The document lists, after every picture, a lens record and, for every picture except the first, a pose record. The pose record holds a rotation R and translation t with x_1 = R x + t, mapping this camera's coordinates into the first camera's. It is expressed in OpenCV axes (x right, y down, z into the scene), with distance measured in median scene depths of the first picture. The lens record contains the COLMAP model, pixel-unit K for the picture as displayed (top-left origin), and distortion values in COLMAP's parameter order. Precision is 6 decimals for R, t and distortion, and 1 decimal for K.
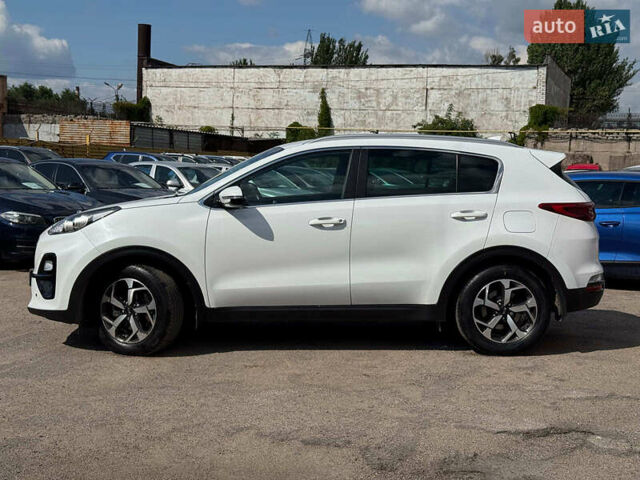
lens RADIAL K [[868.0, 0, 320.0], [0, 868.0, 240.0], [0, 0, 1]] dist [0.104668, -0.016369]
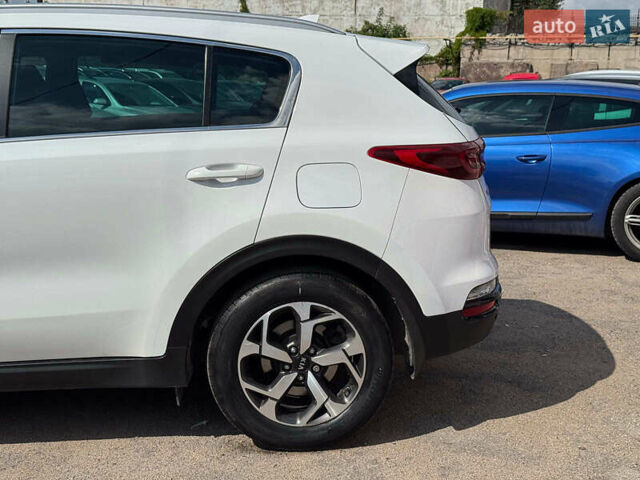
lens RADIAL K [[868.0, 0, 320.0], [0, 868.0, 240.0], [0, 0, 1]] dist [0.104668, -0.016369]
pose [[0.998098, -0.022536, 0.057388, 0.189934], [0.016829, 0.995038, 0.098063, -0.037463], [-0.059313, -0.096910, 0.993524, 0.496976]]
